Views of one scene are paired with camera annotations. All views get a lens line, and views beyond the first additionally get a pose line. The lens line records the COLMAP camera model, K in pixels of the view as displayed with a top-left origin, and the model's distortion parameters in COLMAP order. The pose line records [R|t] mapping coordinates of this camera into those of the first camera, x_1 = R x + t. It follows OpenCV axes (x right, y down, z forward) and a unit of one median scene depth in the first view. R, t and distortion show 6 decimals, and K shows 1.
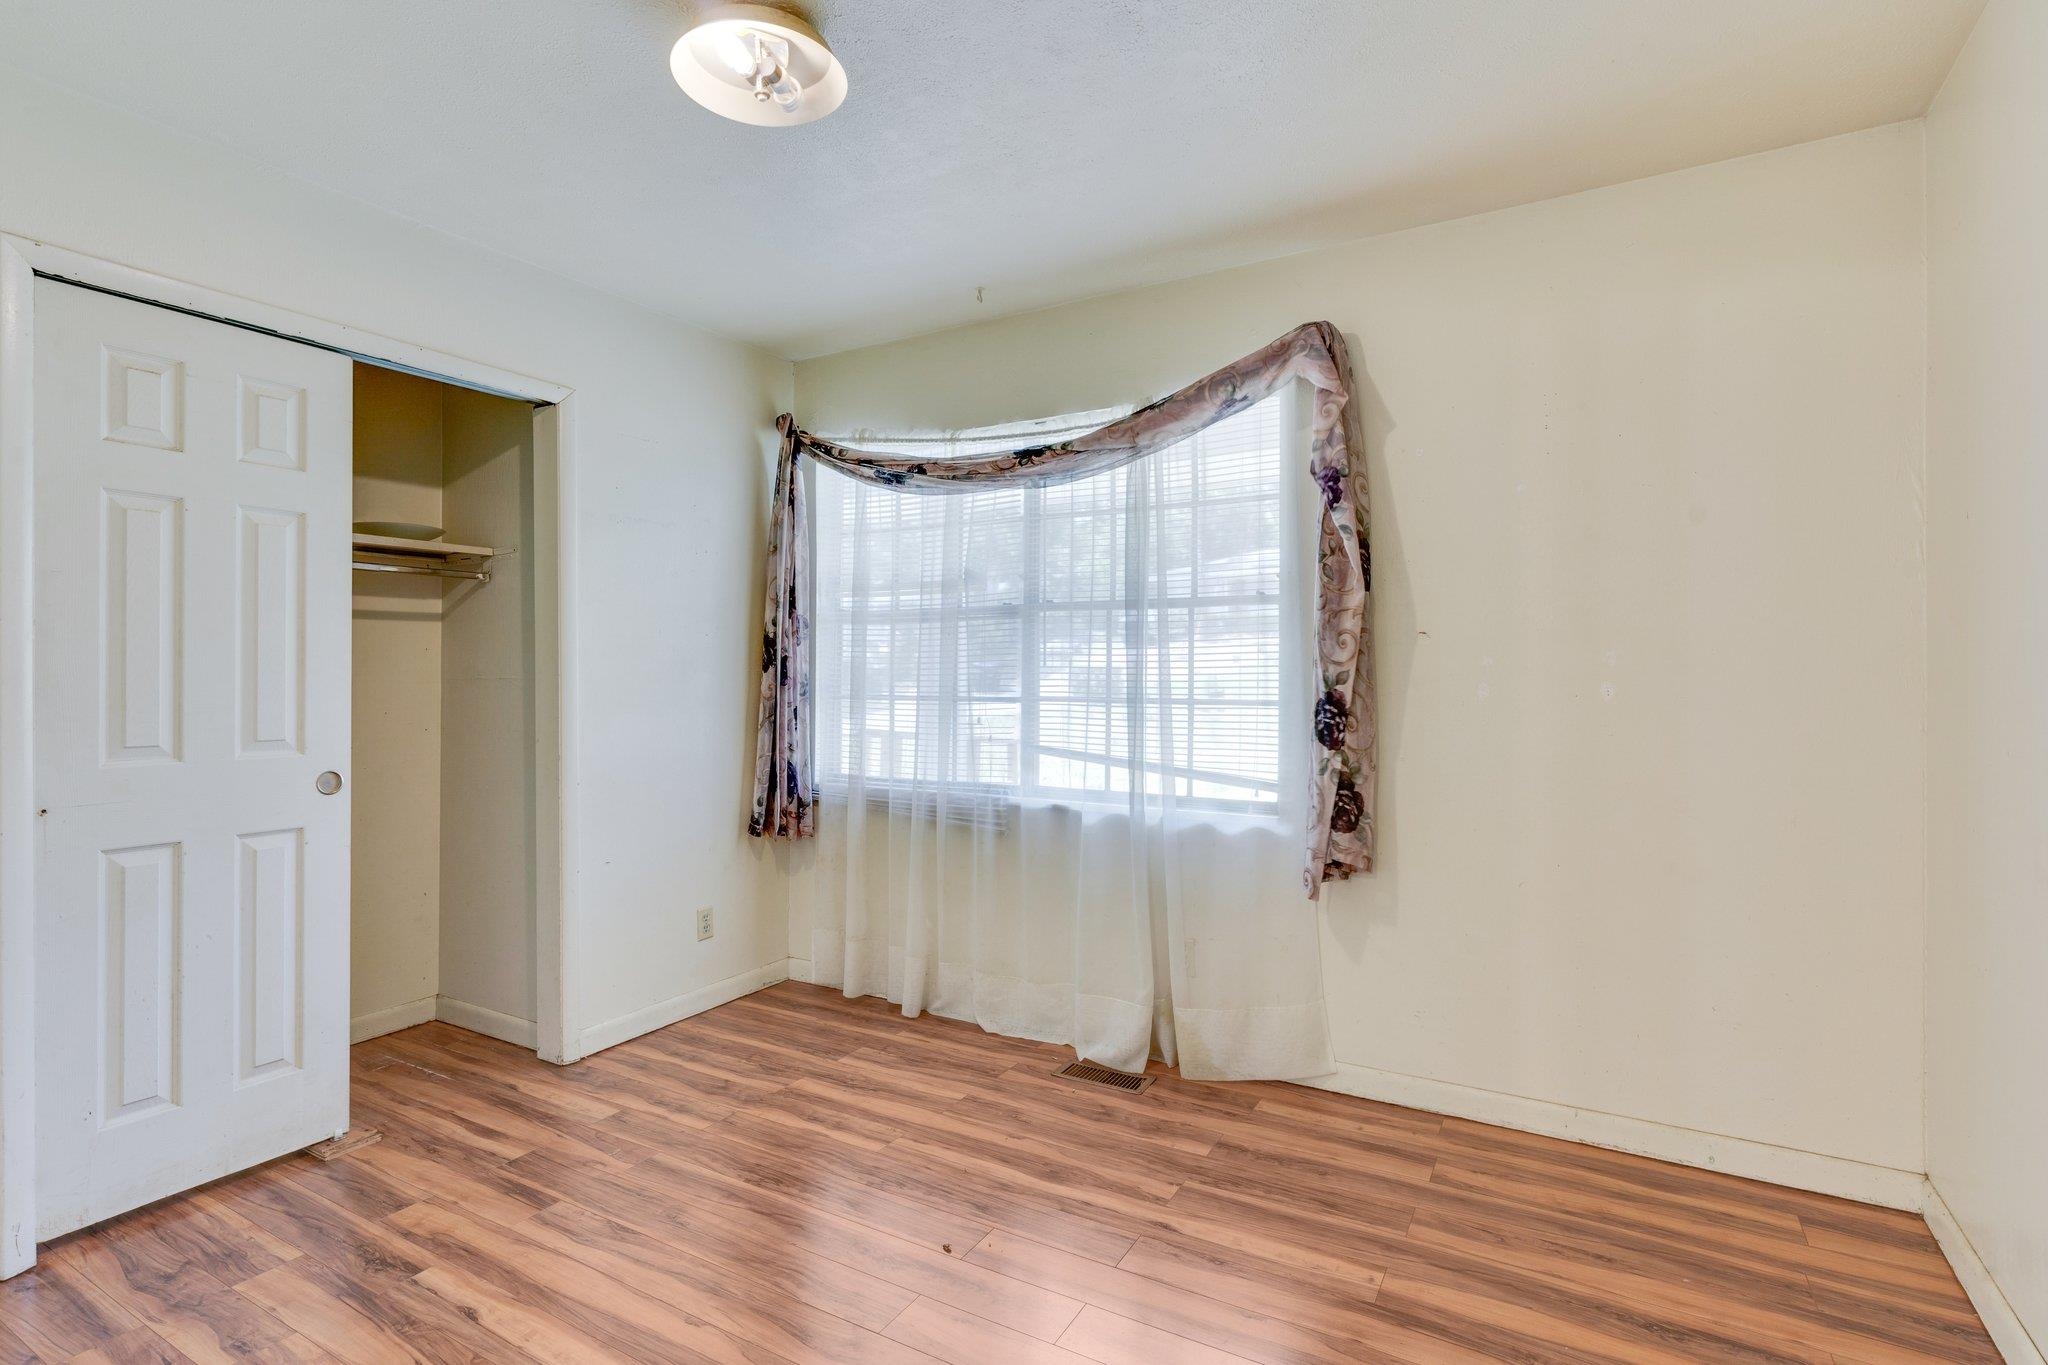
lens RADIAL K [[988.1, 0, 1019.3], [0, 988.1, 669.4], [0, 0, 1]] dist [0.001616, 0.000036]
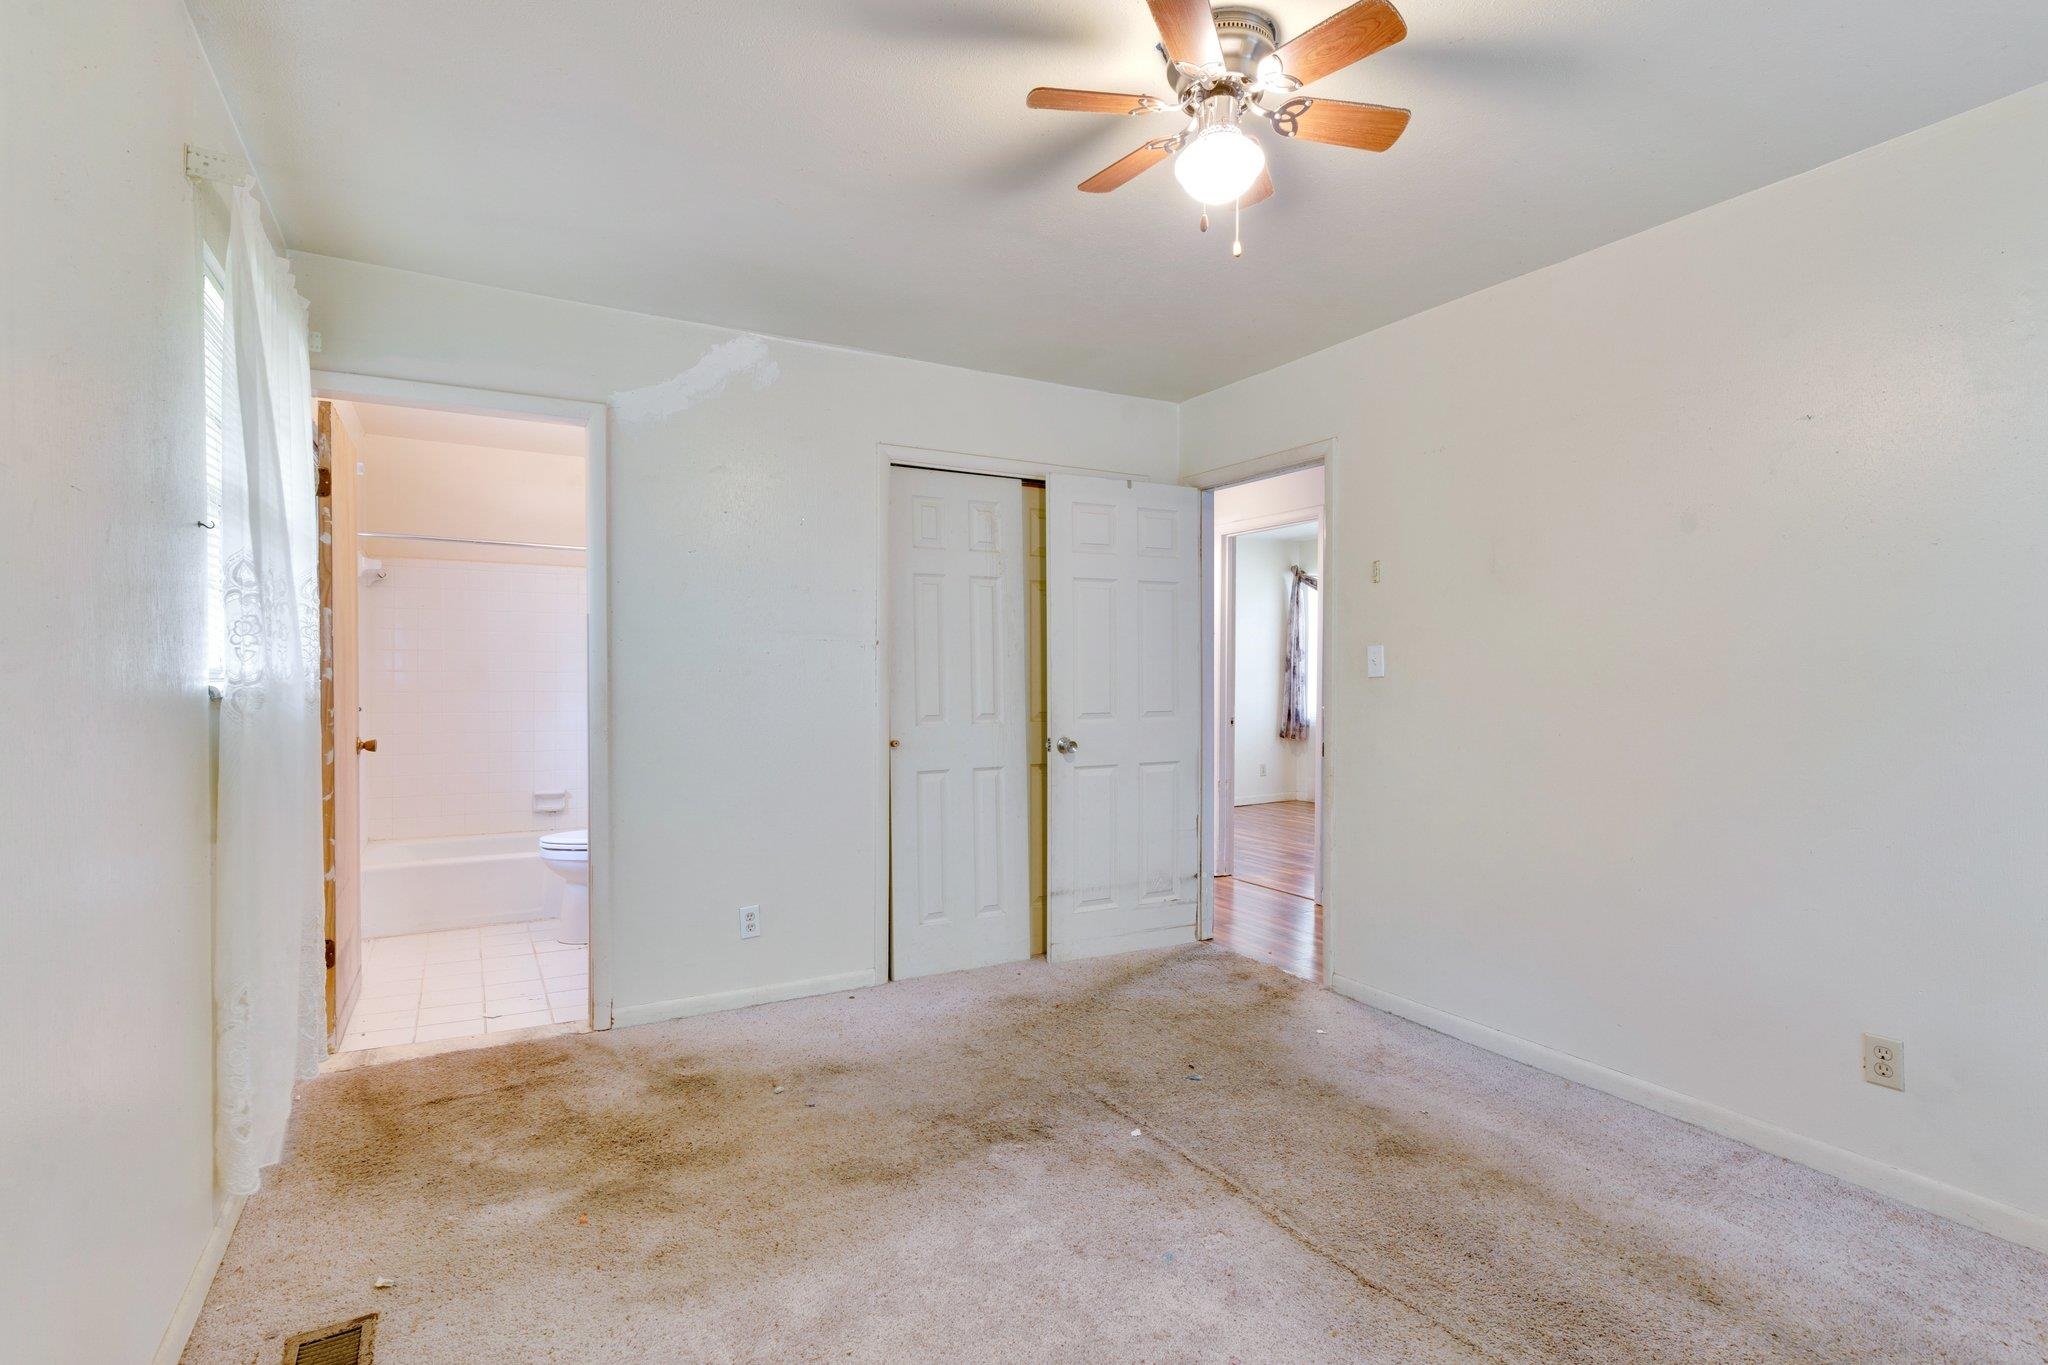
lens RADIAL K [[988.1, 0, 1019.3], [0, 988.1, 669.4], [0, 0, 1]] dist [0.001616, 0.000036]
pose [[0.880026, 0.001970, -0.474921, 0.326830], [-0.006138, 0.999955, -0.007224, 0.017311], [0.474886, 0.009273, 0.879999, -1.484537]]
